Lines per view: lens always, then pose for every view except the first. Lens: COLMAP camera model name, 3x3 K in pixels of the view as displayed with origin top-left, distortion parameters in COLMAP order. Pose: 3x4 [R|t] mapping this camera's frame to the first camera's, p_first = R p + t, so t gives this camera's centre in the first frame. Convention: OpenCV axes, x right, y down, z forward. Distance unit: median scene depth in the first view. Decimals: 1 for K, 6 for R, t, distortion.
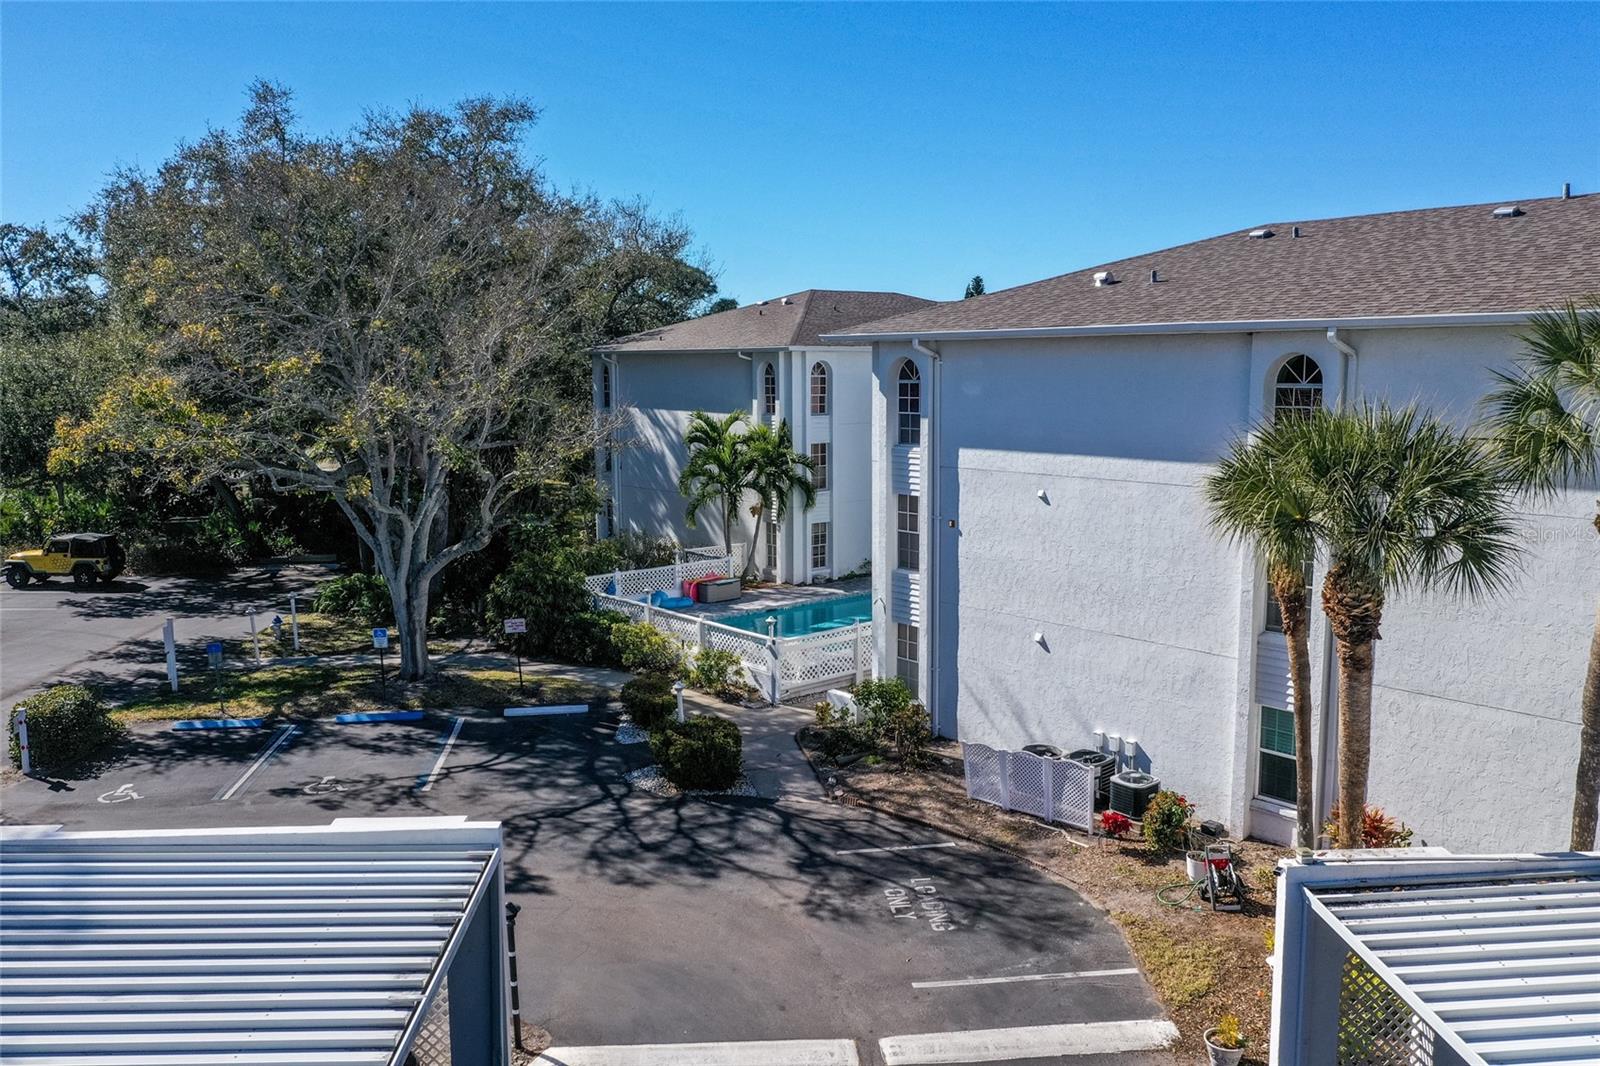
lens RADIAL K [[1276.3, 0, 792.4], [0, 1276.3, 529.2], [0, 0, 1]] dist [0.011477, -0.017356]
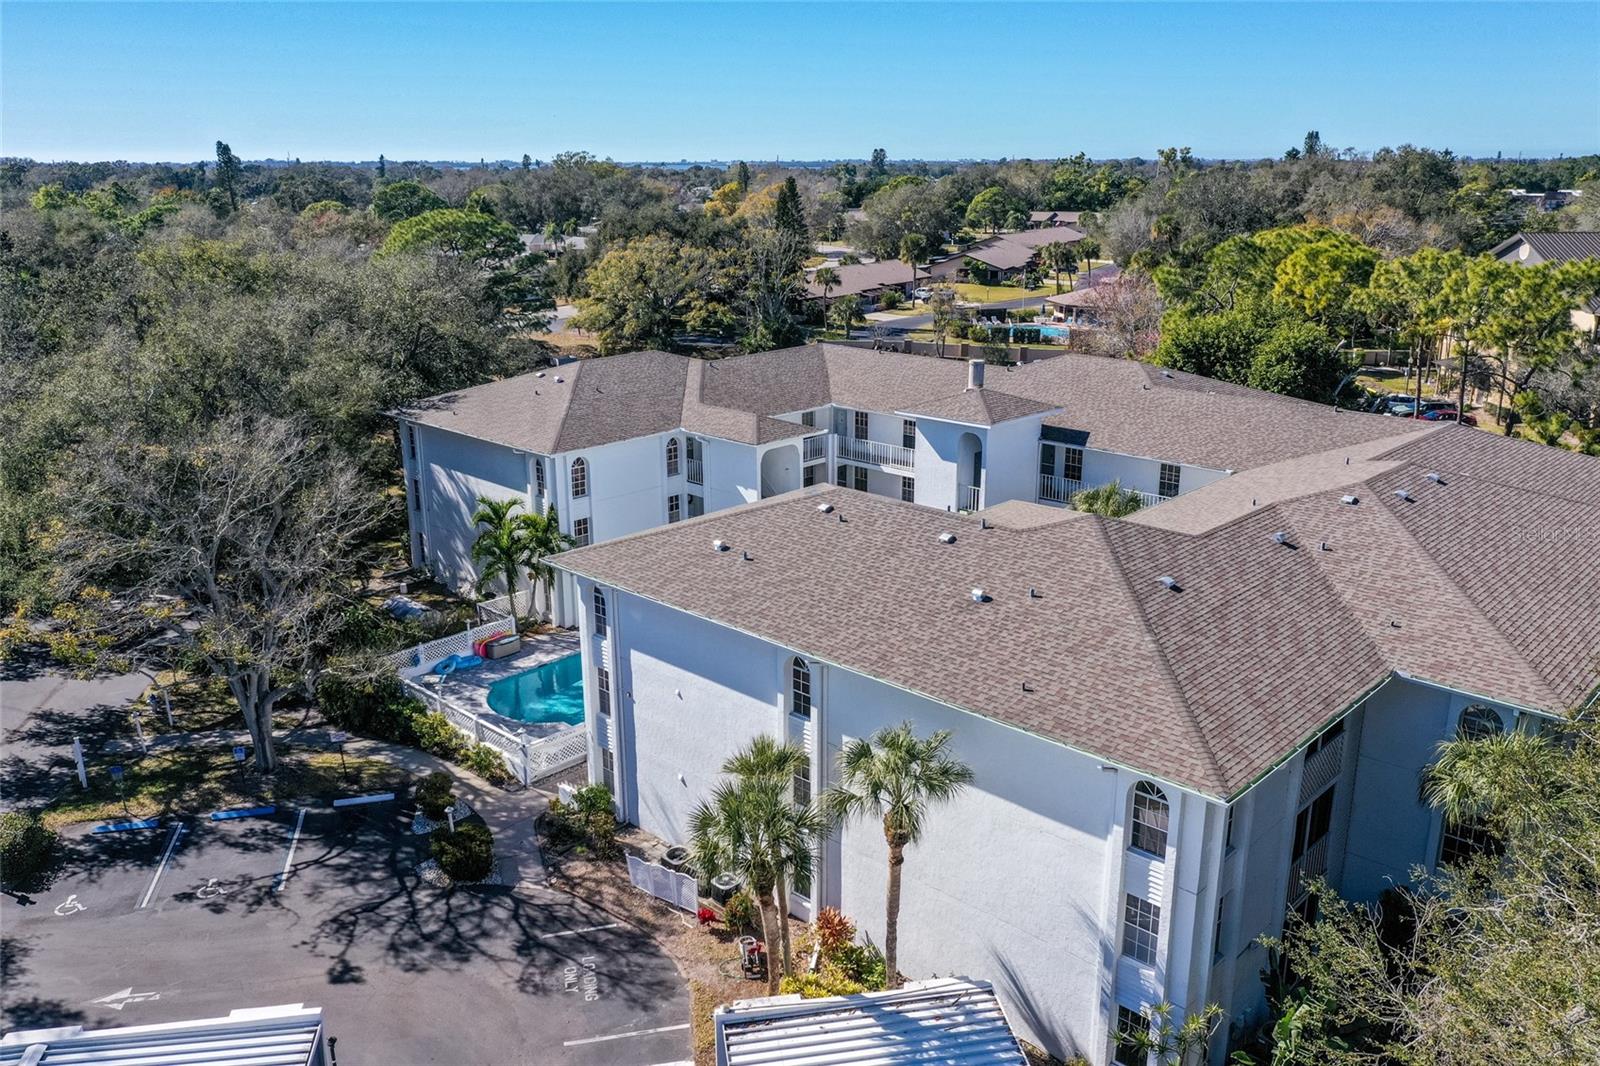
lens RADIAL K [[1276.3, 0, 792.6], [0, 1276.3, 527.3], [0, 0, 1]] dist [0.011477, -0.017356]
pose [[0.993815, -0.030630, 0.106744, 0.156050], [0.014056, 0.988175, 0.152684, -0.412571], [-0.110158, -0.150240, 0.982493, -0.459709]]
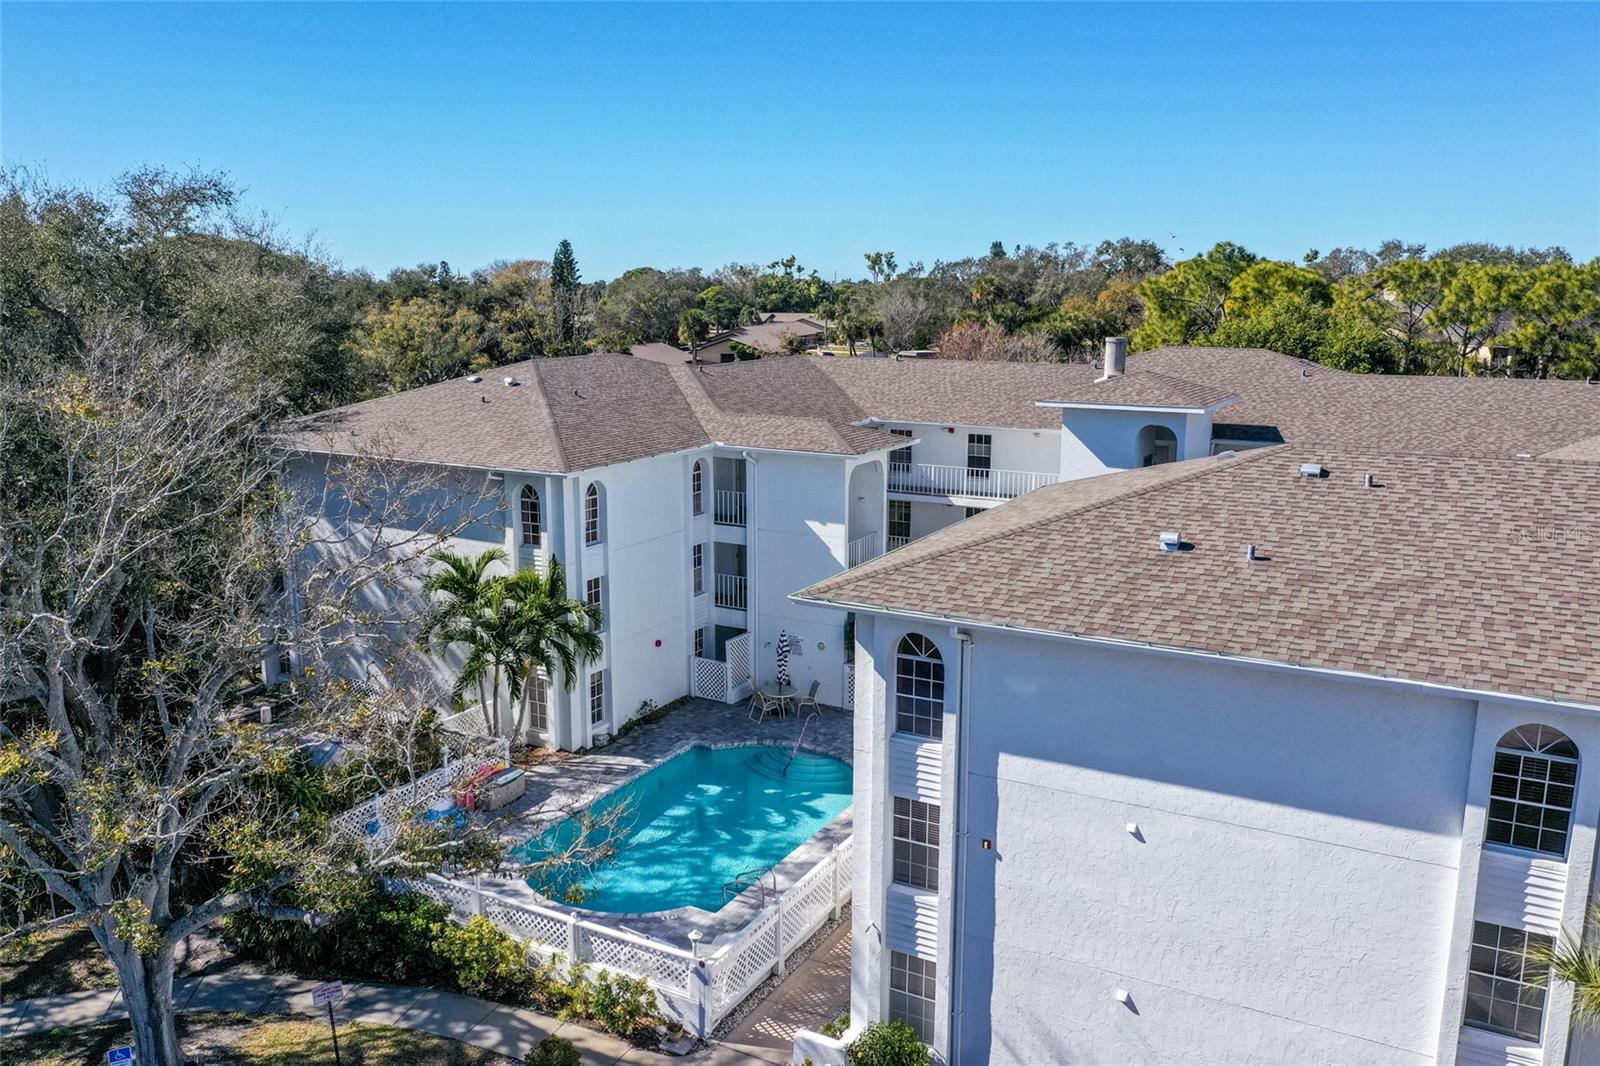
lens RADIAL K [[1276.3, 0, 803.0], [0, 1276.3, 528.9], [0, 0, 1]] dist [0.011477, -0.017356]
pose [[0.931022, -0.062233, 0.359619, -0.242245], [0.039926, 0.996808, 0.069136, -0.247641], [-0.362774, -0.050009, 0.930535, 0.306709]]
